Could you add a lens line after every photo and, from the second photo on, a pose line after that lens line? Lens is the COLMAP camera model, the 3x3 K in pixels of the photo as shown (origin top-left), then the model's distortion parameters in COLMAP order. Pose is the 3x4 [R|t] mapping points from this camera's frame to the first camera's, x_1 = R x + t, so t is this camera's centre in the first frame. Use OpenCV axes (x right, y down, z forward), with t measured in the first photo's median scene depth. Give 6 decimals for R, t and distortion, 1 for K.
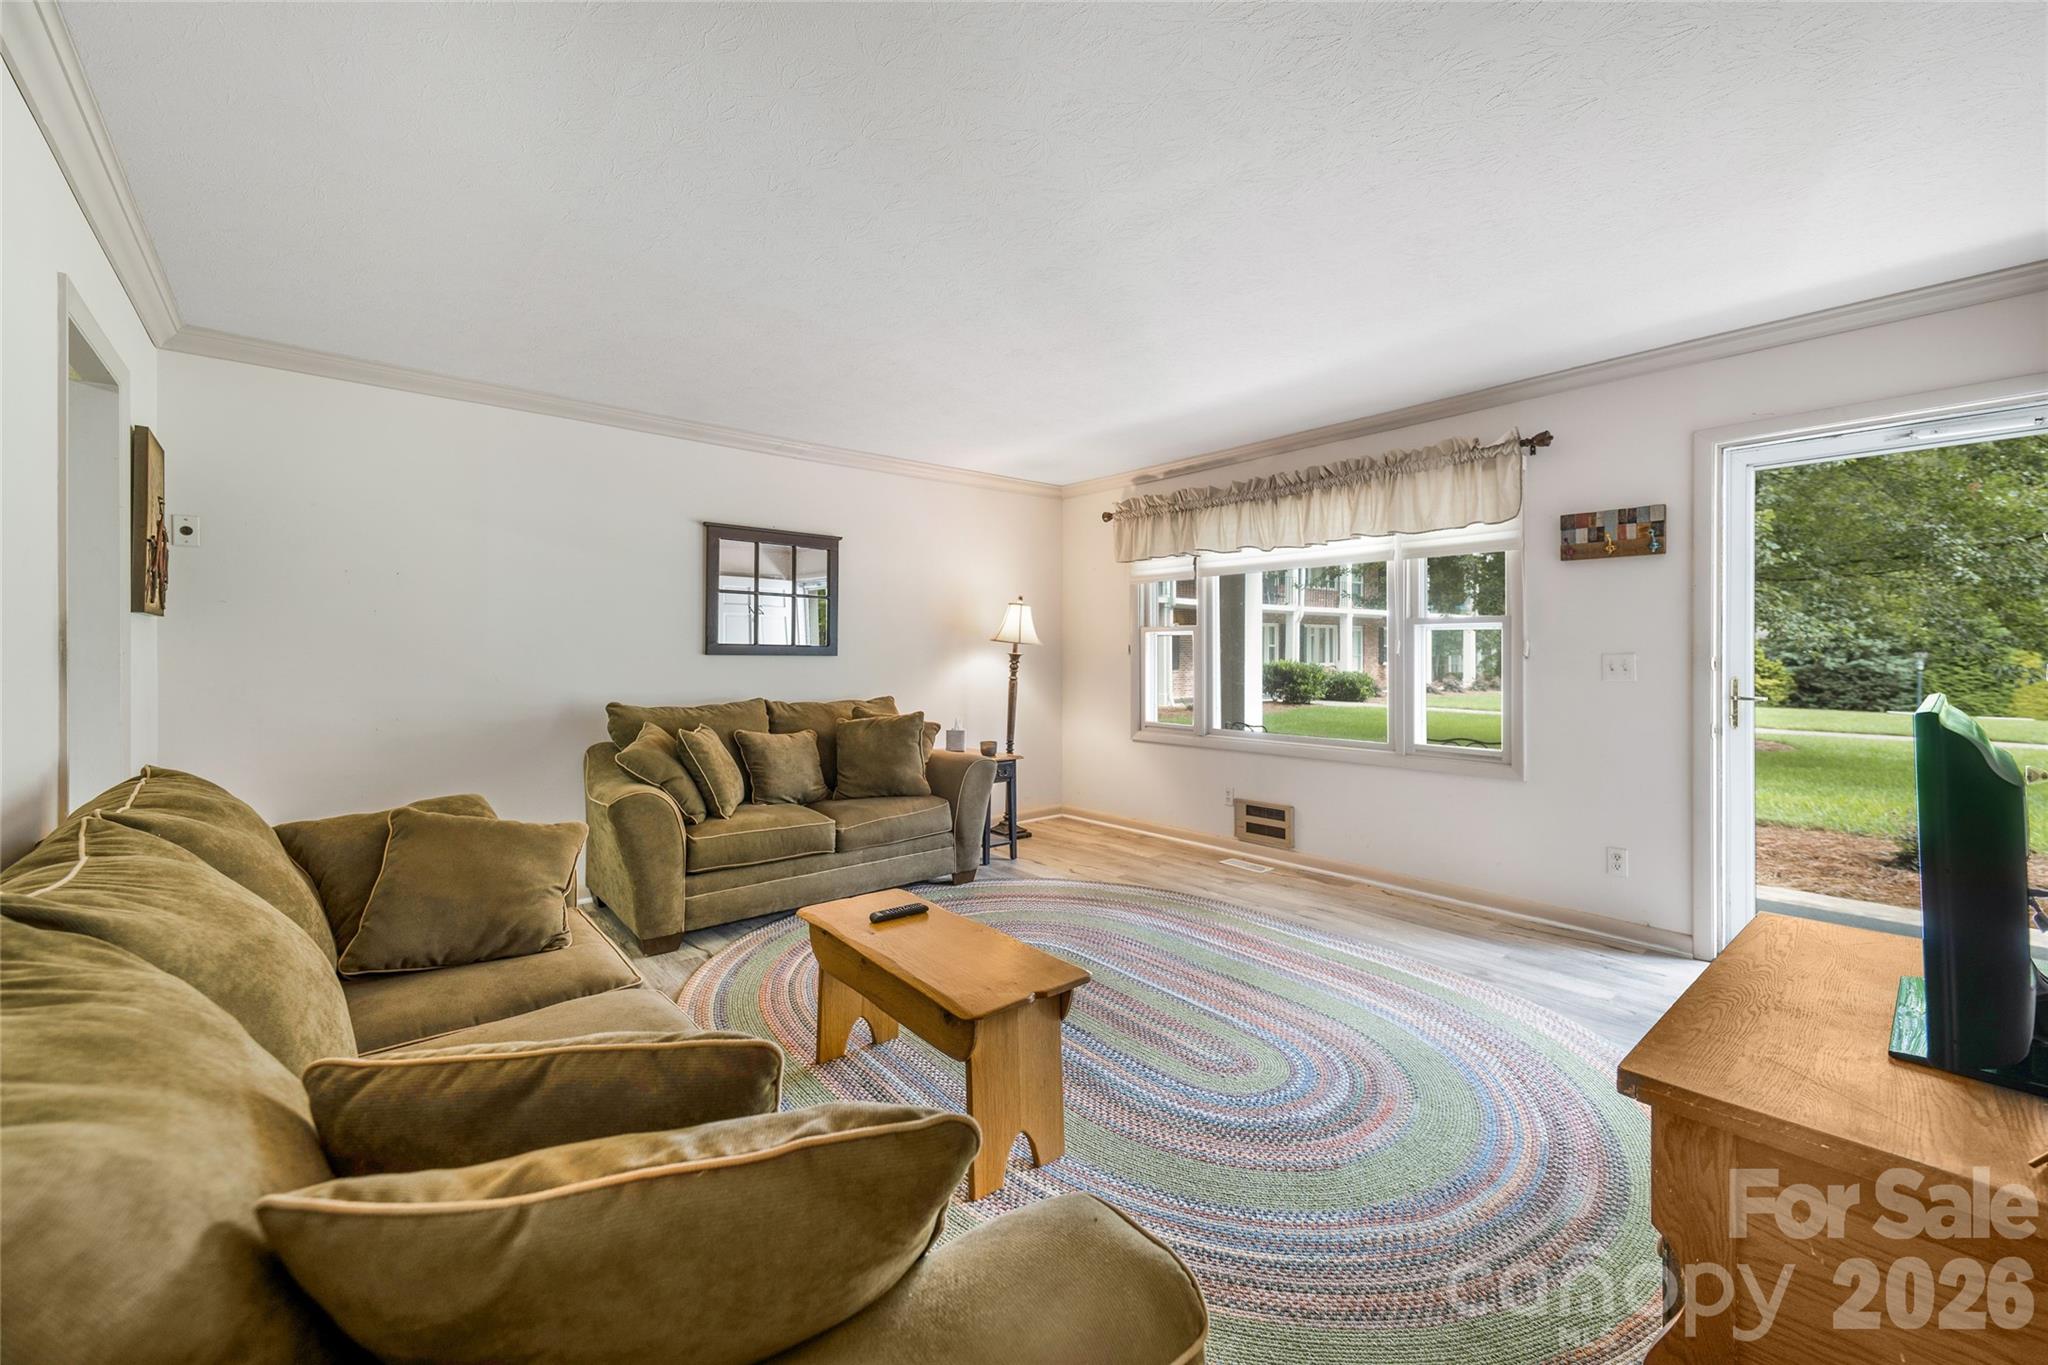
lens RADIAL K [[830.6, 0, 1028.6], [0, 830.6, 665.7], [0, 0, 1]] dist [0.006782, -0.003439]
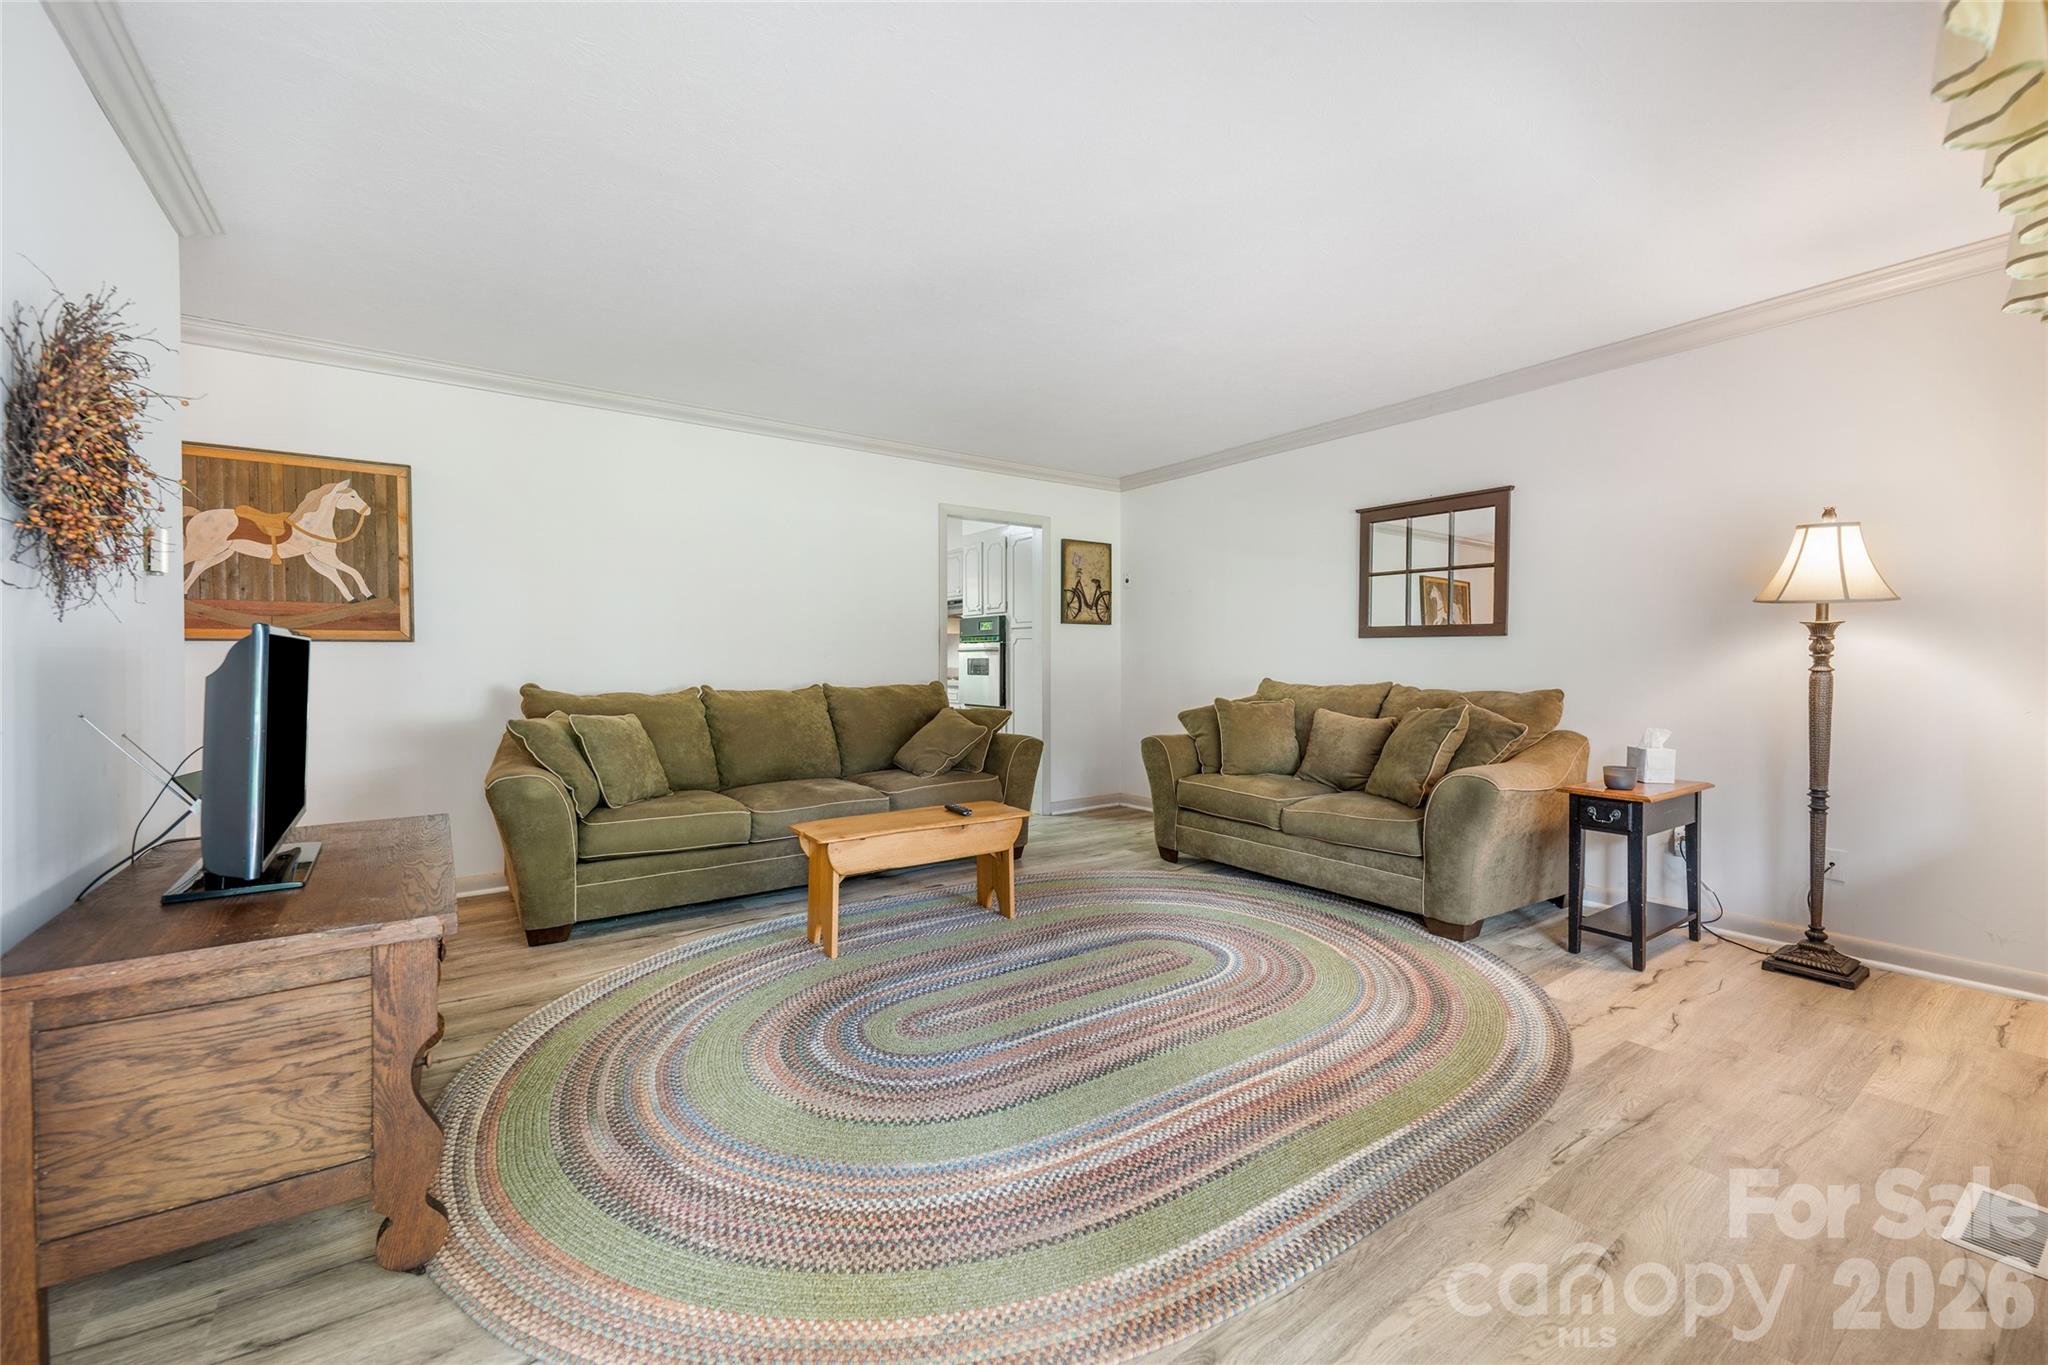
lens RADIAL K [[830.6, 0, 1017.8], [0, 830.6, 670.4], [0, 0, 1]] dist [0.006782, -0.003439]
pose [[-0.109000, 0.013216, -0.993954, 0.783928], [-0.016895, 0.999743, 0.015146, 0.022626], [0.993898, 0.018444, -0.108749, 0.786435]]
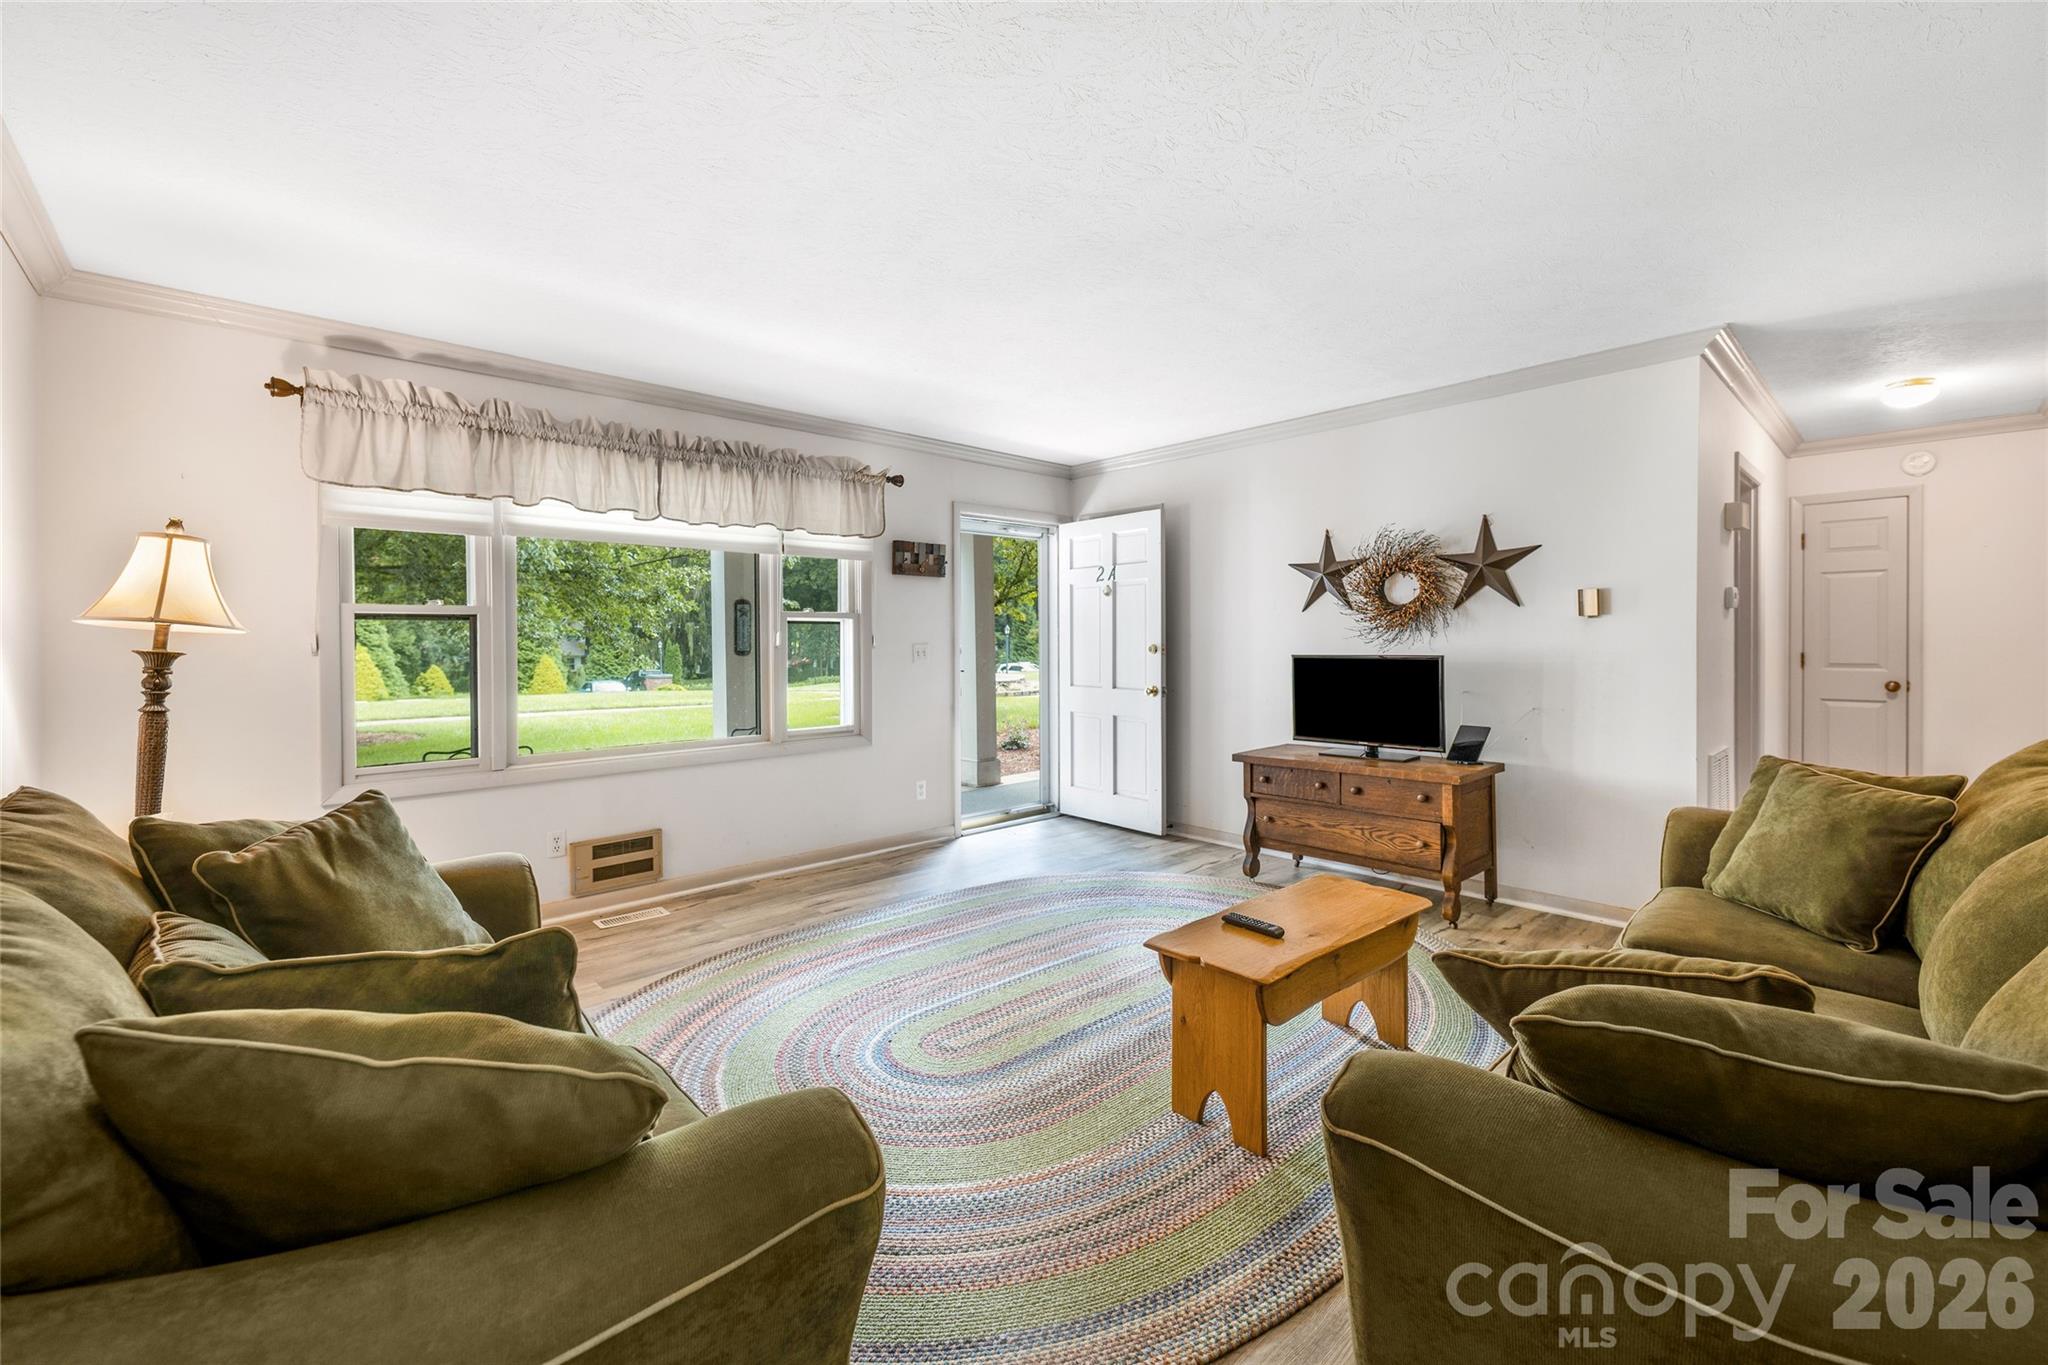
lens RADIAL K [[830.6, 0, 1046.6], [0, 830.6, 652.2], [0, 0, 1]] dist [0.006782, -0.003439]
pose [[-0.055505, -0.012349, 0.998382, -0.664536], [0.023276, 0.999636, 0.013658, -0.013536], [-0.998187, 0.023997, -0.055197, 0.797796]]
